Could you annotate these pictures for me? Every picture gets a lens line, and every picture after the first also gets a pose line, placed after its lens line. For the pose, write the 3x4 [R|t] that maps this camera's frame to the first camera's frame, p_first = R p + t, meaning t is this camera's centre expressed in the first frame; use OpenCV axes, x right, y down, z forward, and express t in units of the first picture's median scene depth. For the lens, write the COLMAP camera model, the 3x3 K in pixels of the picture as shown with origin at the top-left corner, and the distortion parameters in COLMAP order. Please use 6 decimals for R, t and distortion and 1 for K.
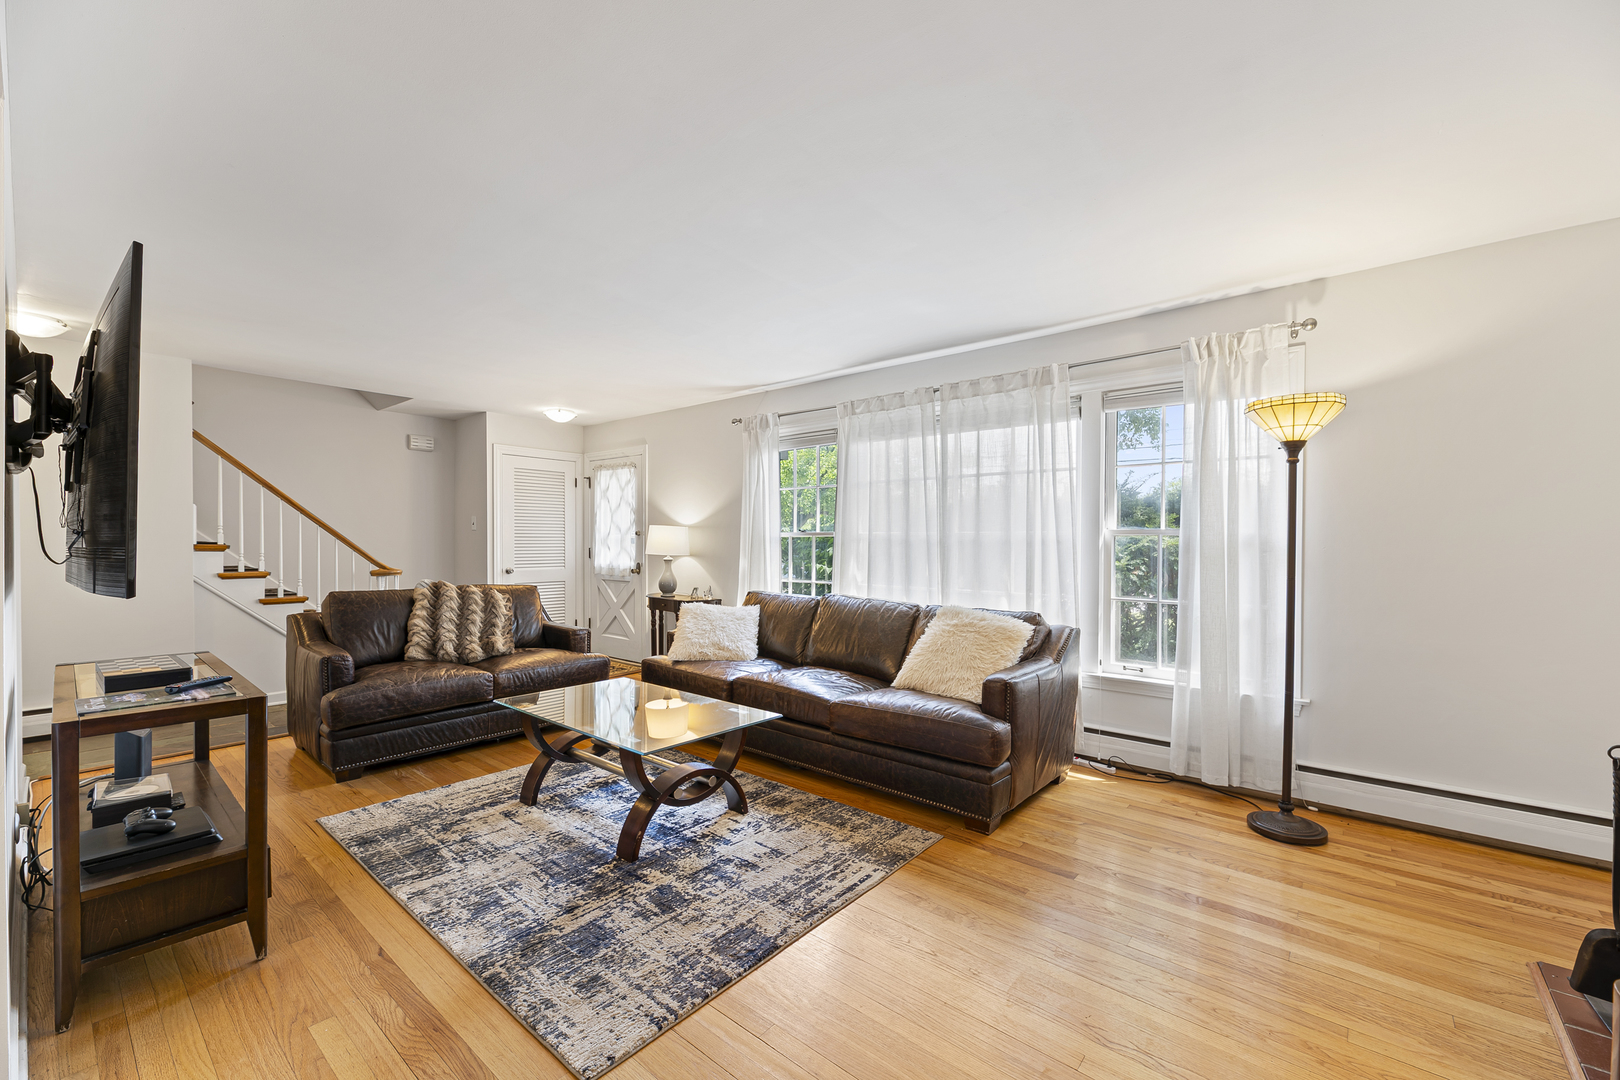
lens RADIAL K [[649.2, 0, 822.3], [0, 649.2, 544.6], [0, 0, 1]] dist [0.004031, -0.002295]
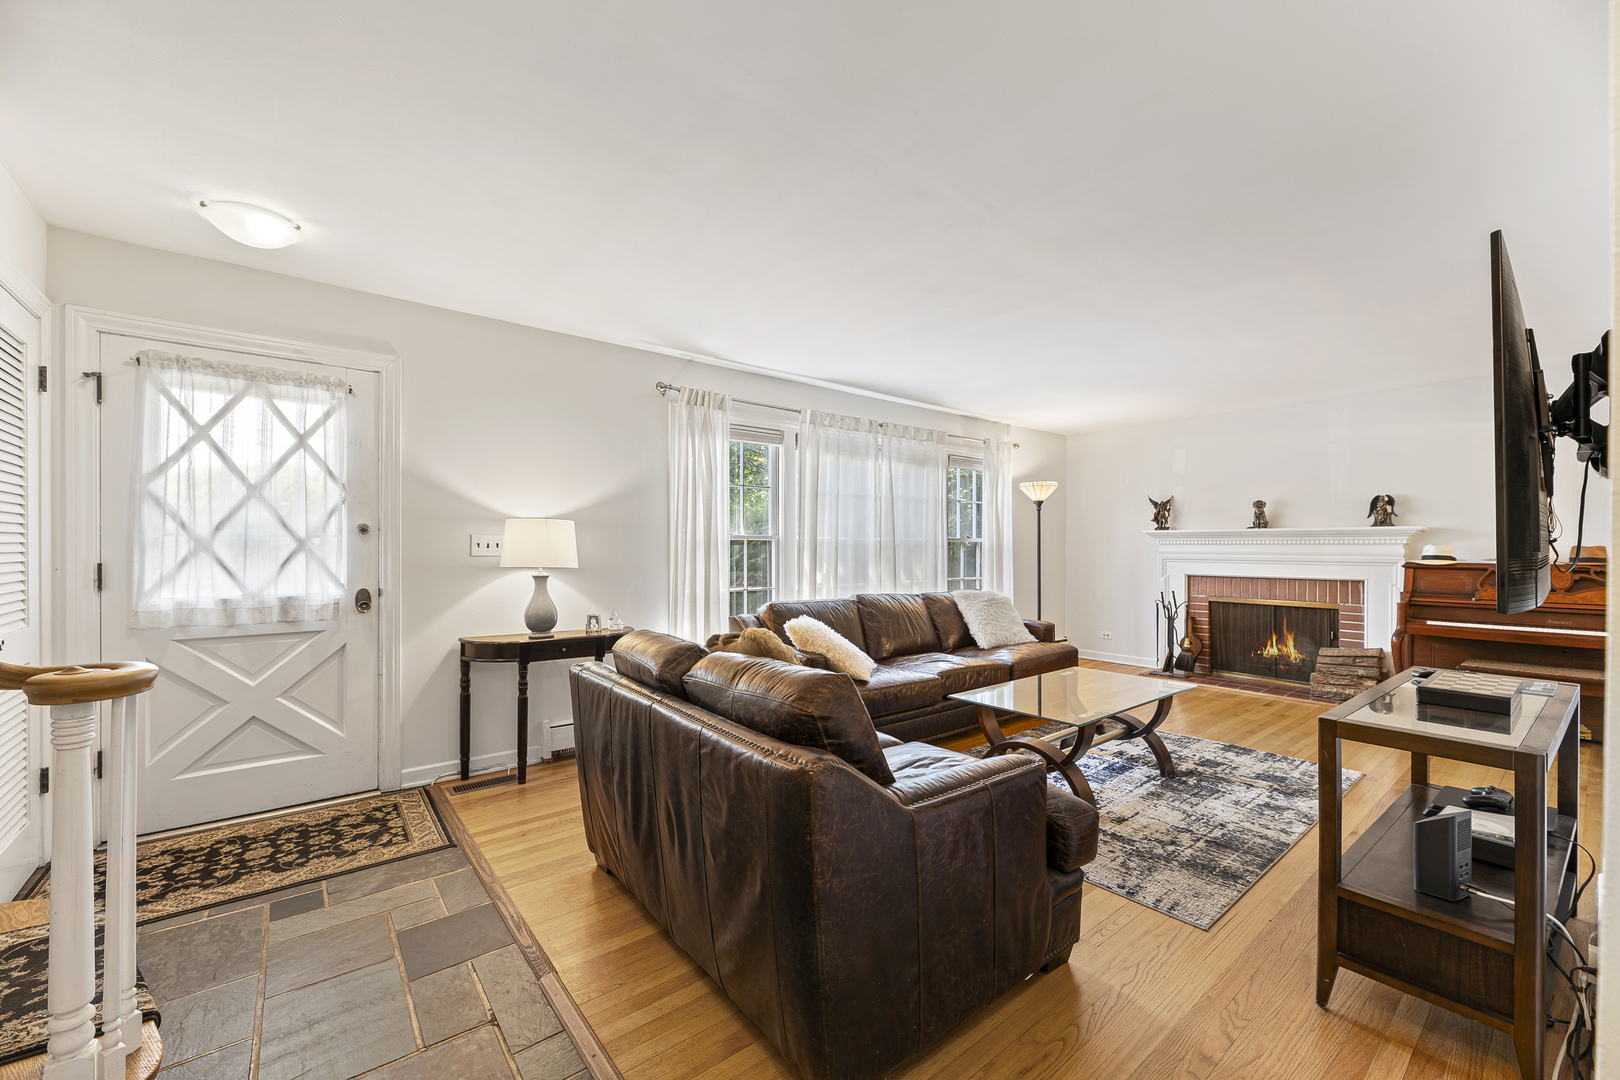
lens RADIAL K [[649.2, 0, 809.1], [0, 649.2, 542.3], [0, 0, 1]] dist [0.004031, -0.002295]
pose [[0.191764, -0.001084, 0.981441, -1.830238], [0.002073, 0.999998, 0.000699, -0.018596], [-0.981439, 0.001900, 0.191766, 1.499783]]
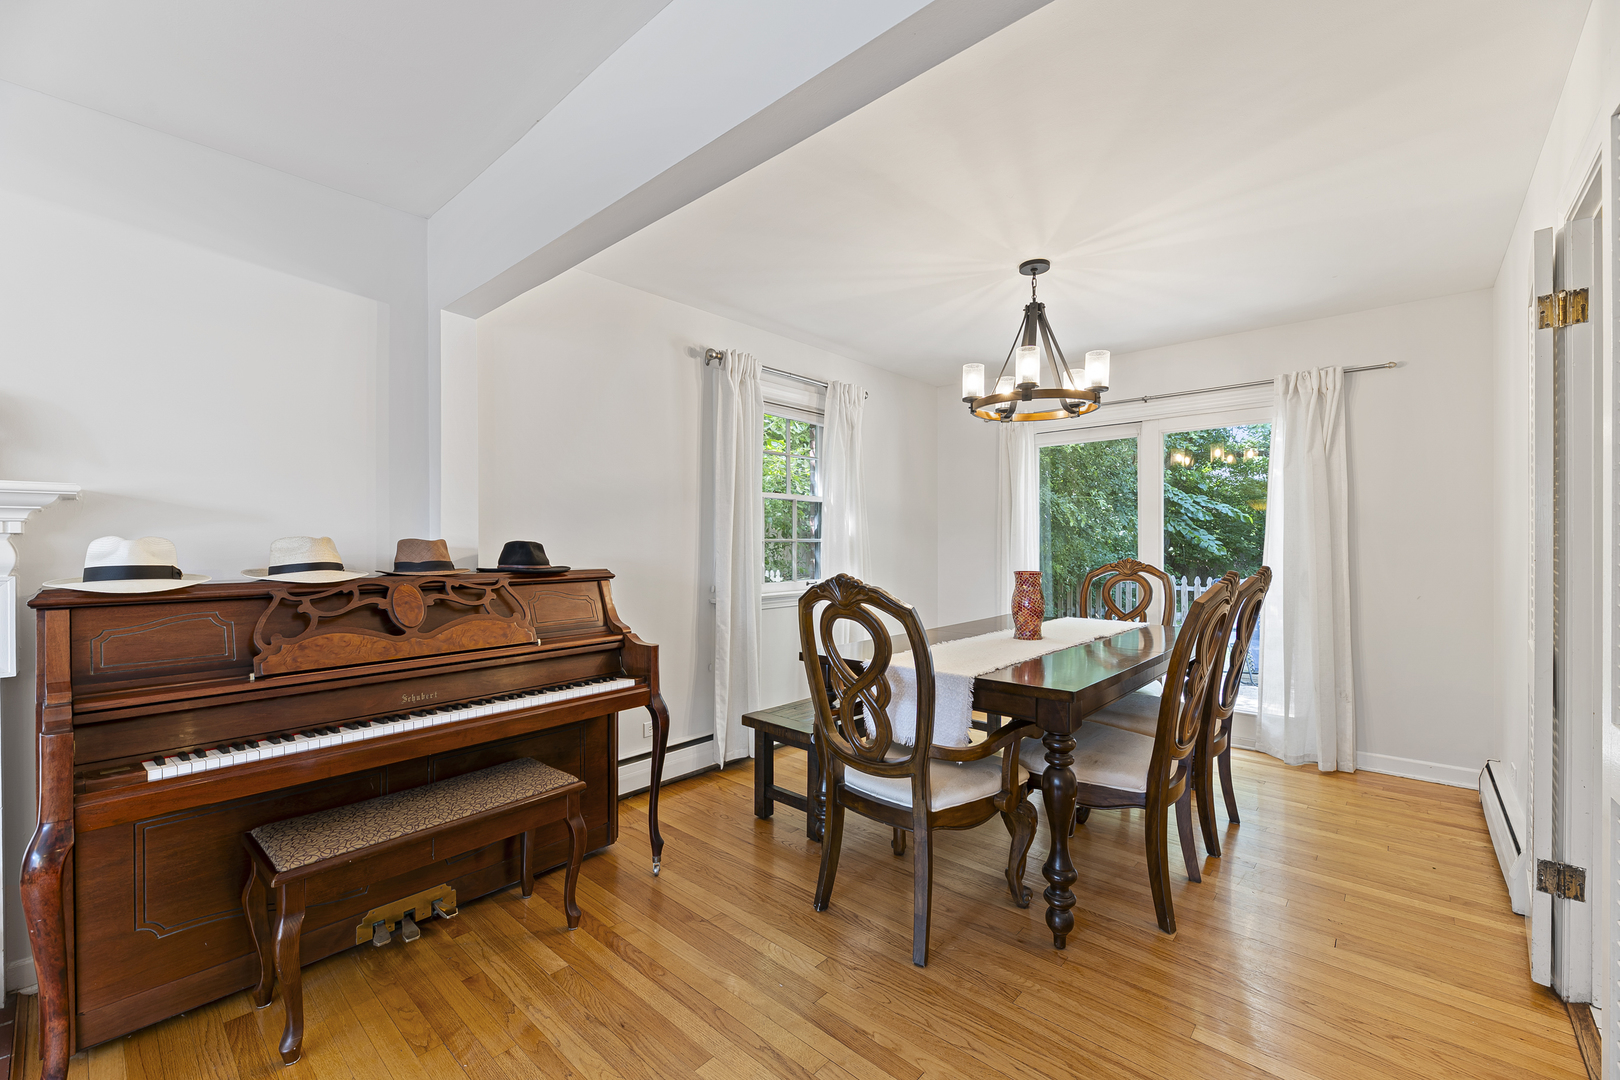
lens RADIAL K [[649.2, 0, 804.7], [0, 649.2, 528.6], [0, 0, 1]] dist [0.004031, -0.002295]
pose [[-0.999622, -0.004234, 0.027173, -0.344925], [-0.004220, 0.999991, 0.000574, -0.019390], [-0.027175, 0.000459, -0.999631, 0.738792]]
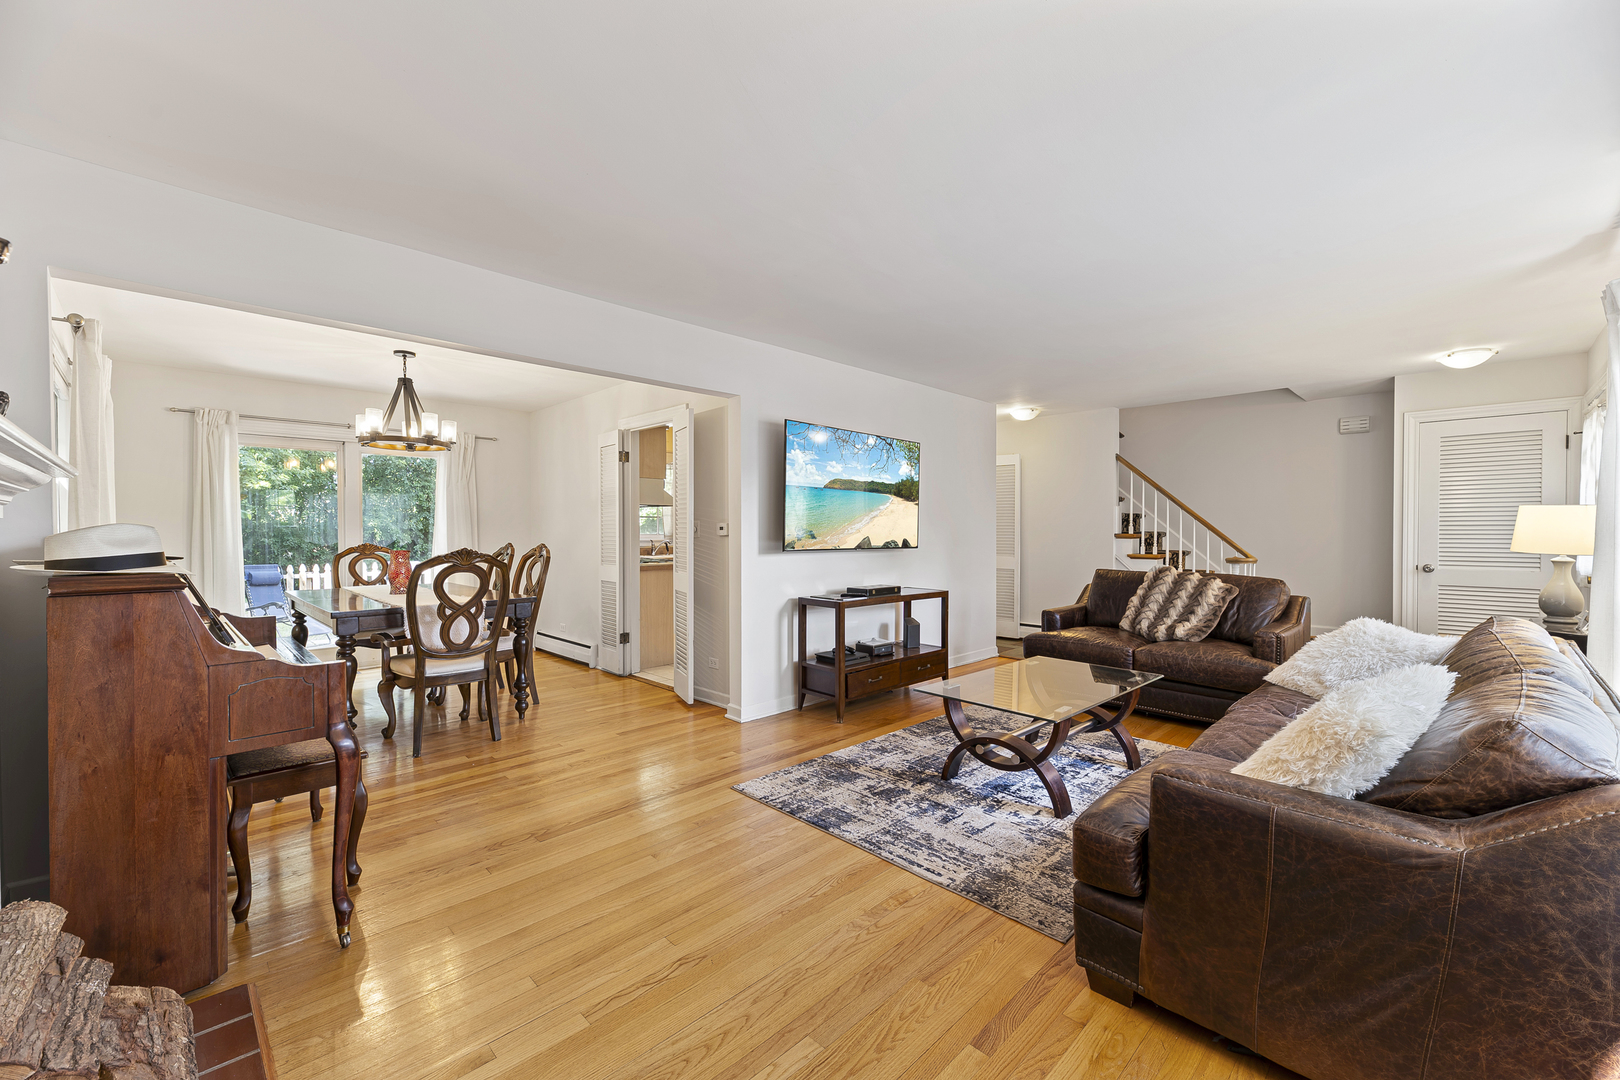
lens RADIAL K [[649.2, 0, 815.6], [0, 649.2, 537.8], [0, 0, 1]] dist [0.004031, -0.002295]
pose [[-0.096874, 0.008107, -0.995264, 1.006669], [-0.003807, 0.999956, 0.008516, -0.001744], [0.995289, 0.004614, -0.096839, 0.866904]]
